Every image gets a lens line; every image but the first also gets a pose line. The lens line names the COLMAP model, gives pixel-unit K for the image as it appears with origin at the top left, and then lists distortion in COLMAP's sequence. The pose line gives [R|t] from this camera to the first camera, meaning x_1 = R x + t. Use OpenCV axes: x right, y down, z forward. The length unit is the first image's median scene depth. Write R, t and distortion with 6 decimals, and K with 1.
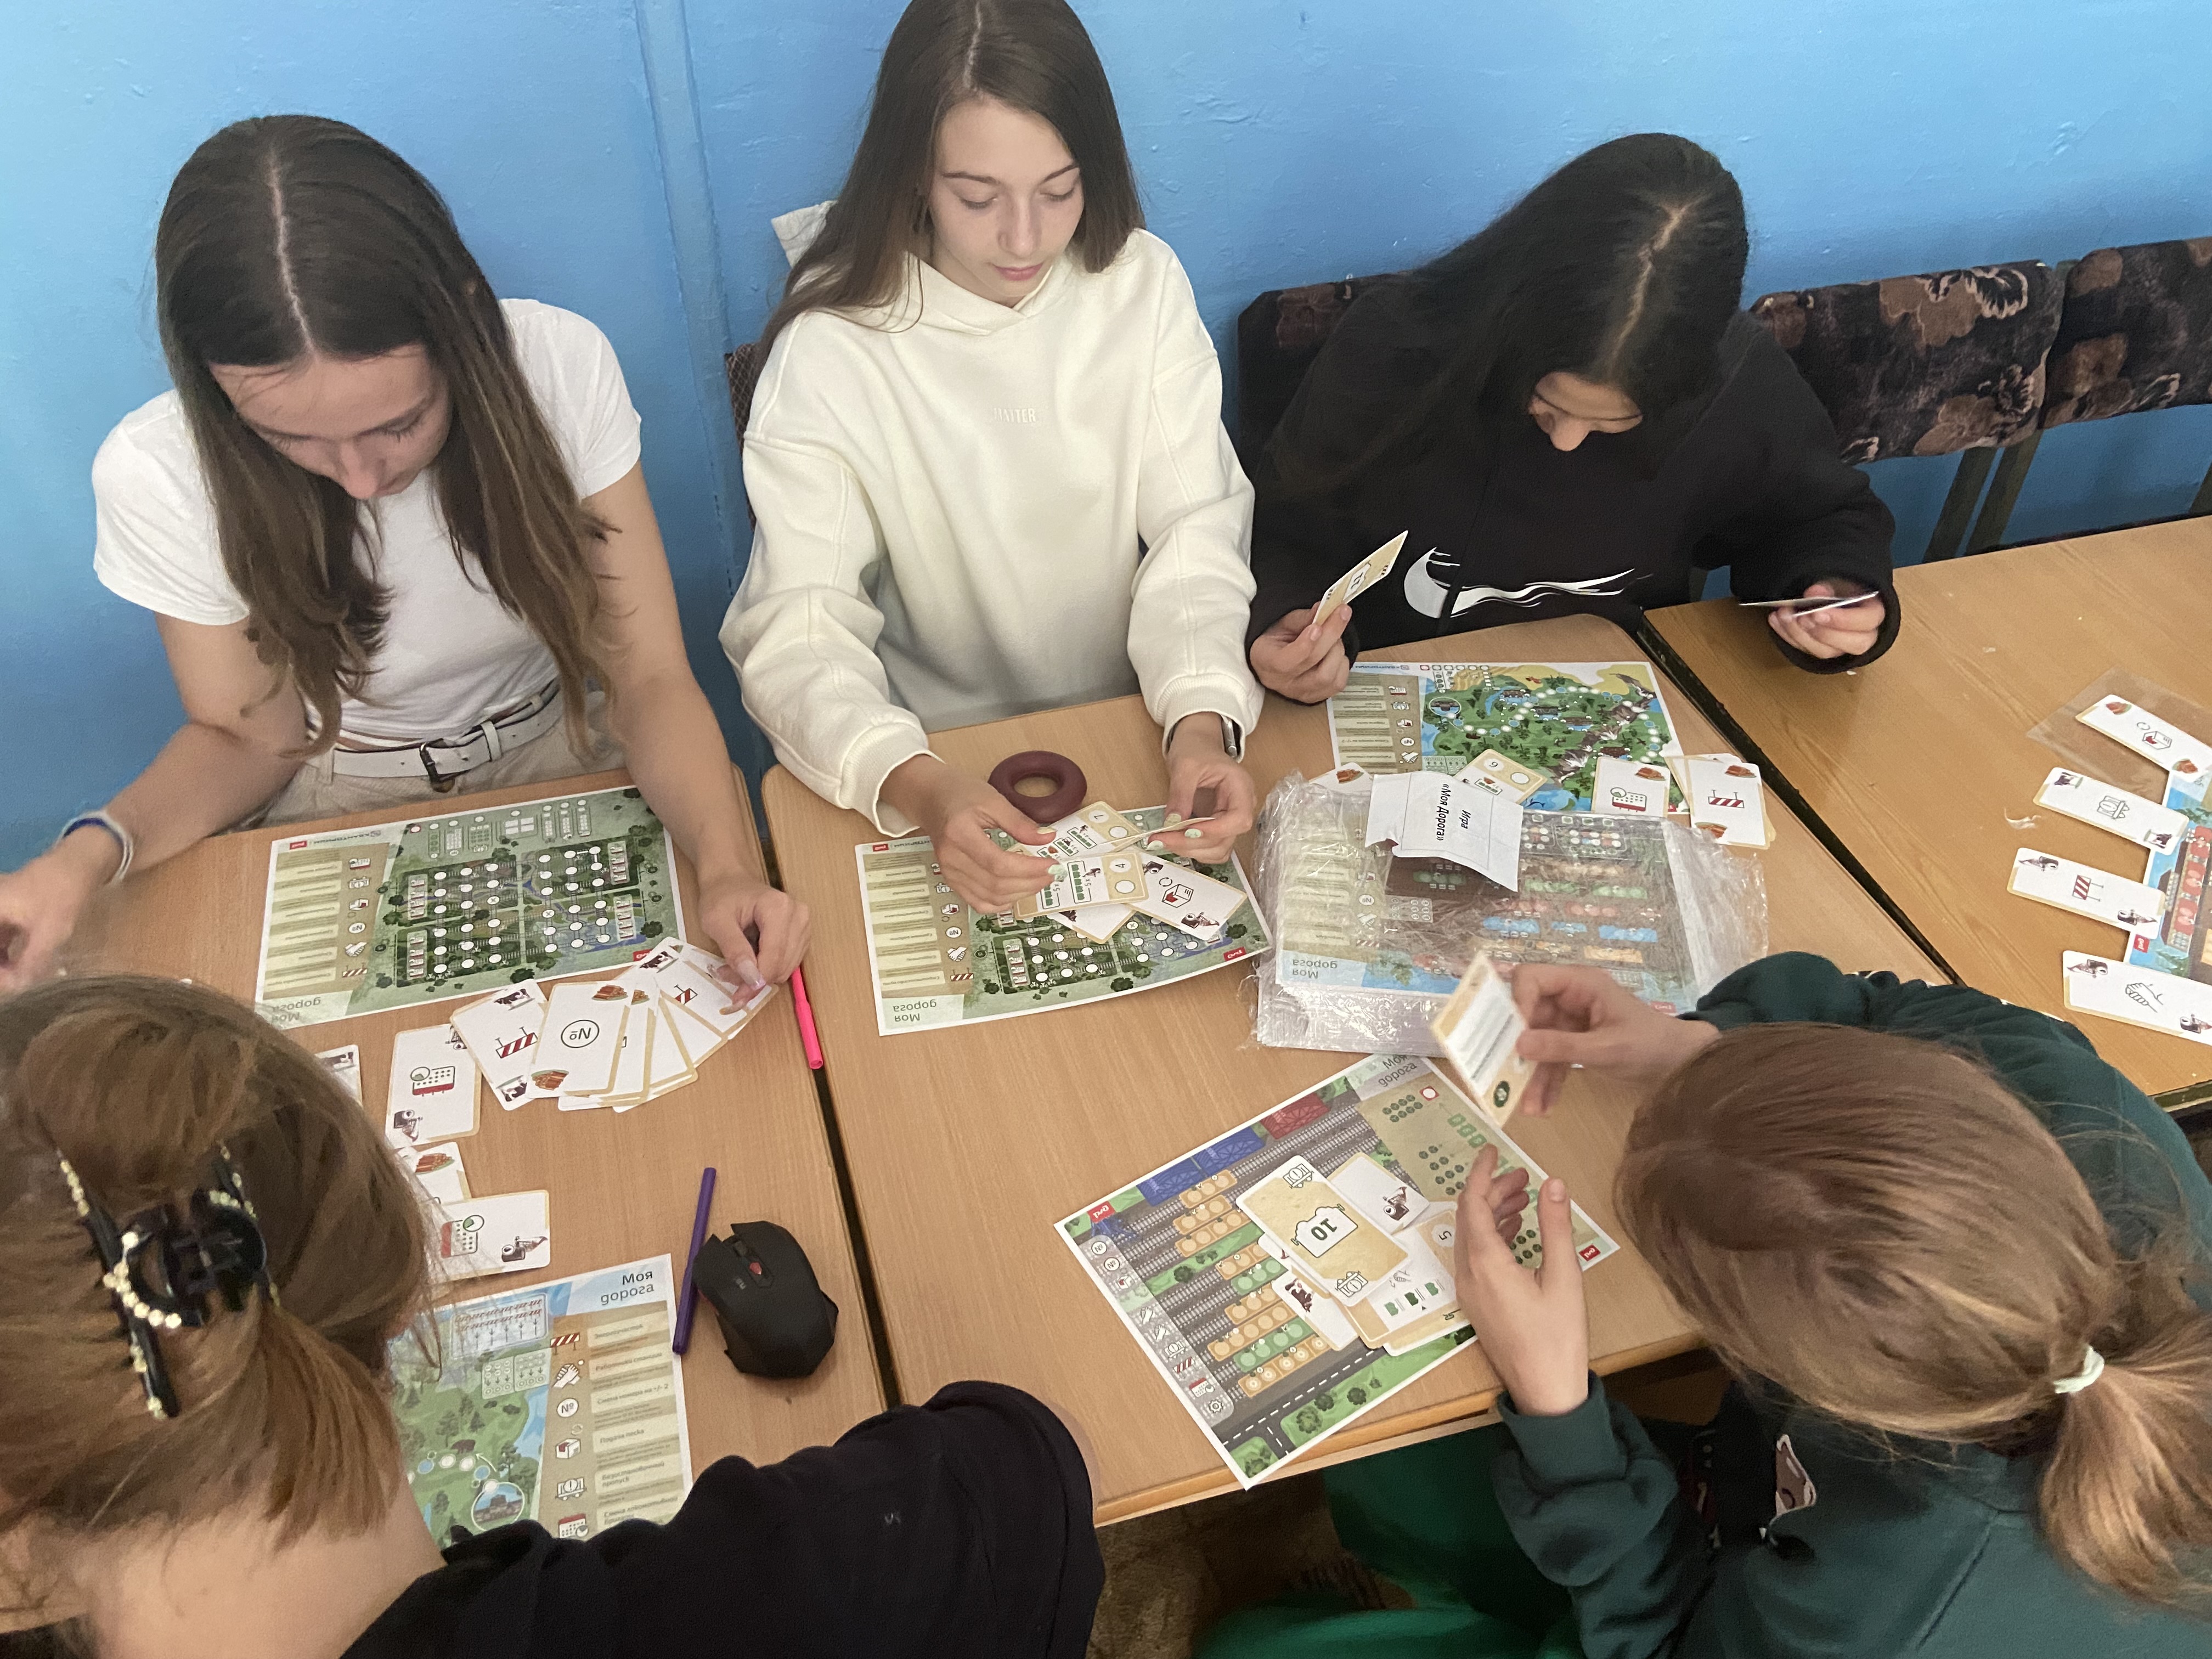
lens RADIAL K [[1676.0, 0, 1104.0], [0, 1676.0, 830.7], [0, 0, 1]] dist [0.001840, -0.002744]
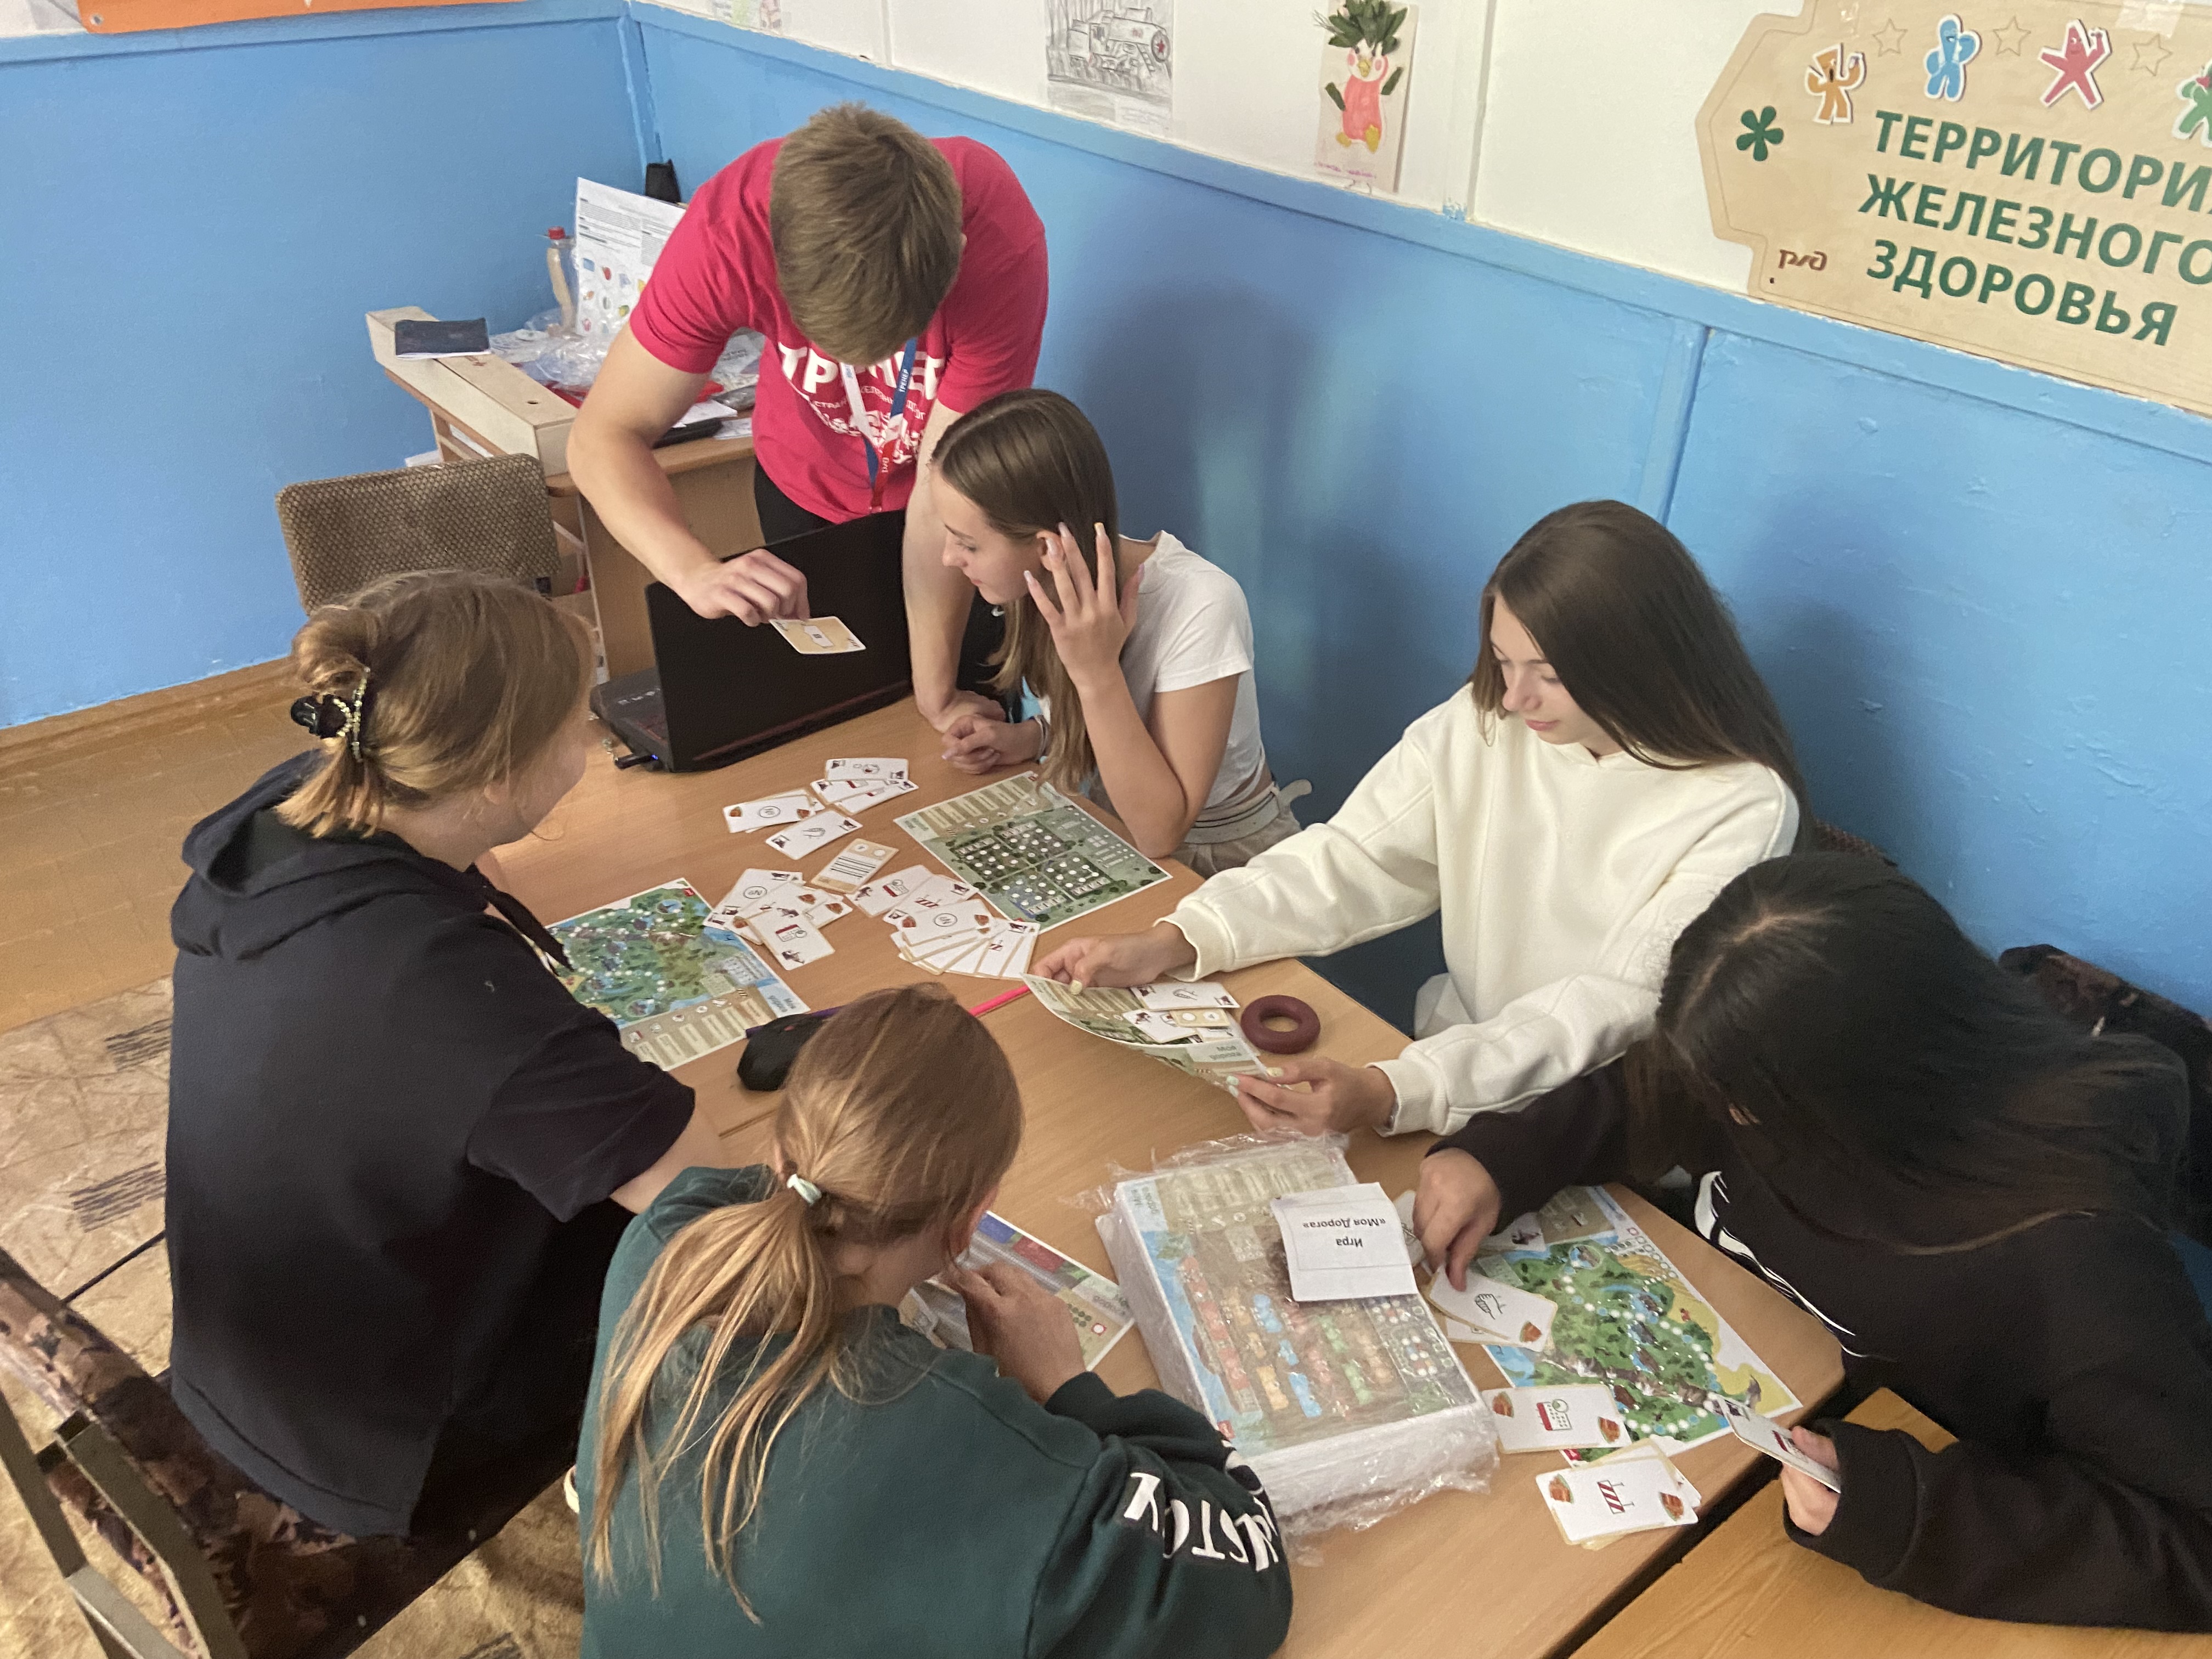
lens RADIAL K [[1676.0, 0, 1104.5], [0, 1676.0, 827.9], [0, 0, 1]] dist [0.001840, -0.002744]
pose [[0.359018, 0.491620, -0.793357, 0.848655], [-0.644489, 0.745416, 0.170261, -0.275544], [0.675085, 0.450183, 0.584462, 0.131004]]
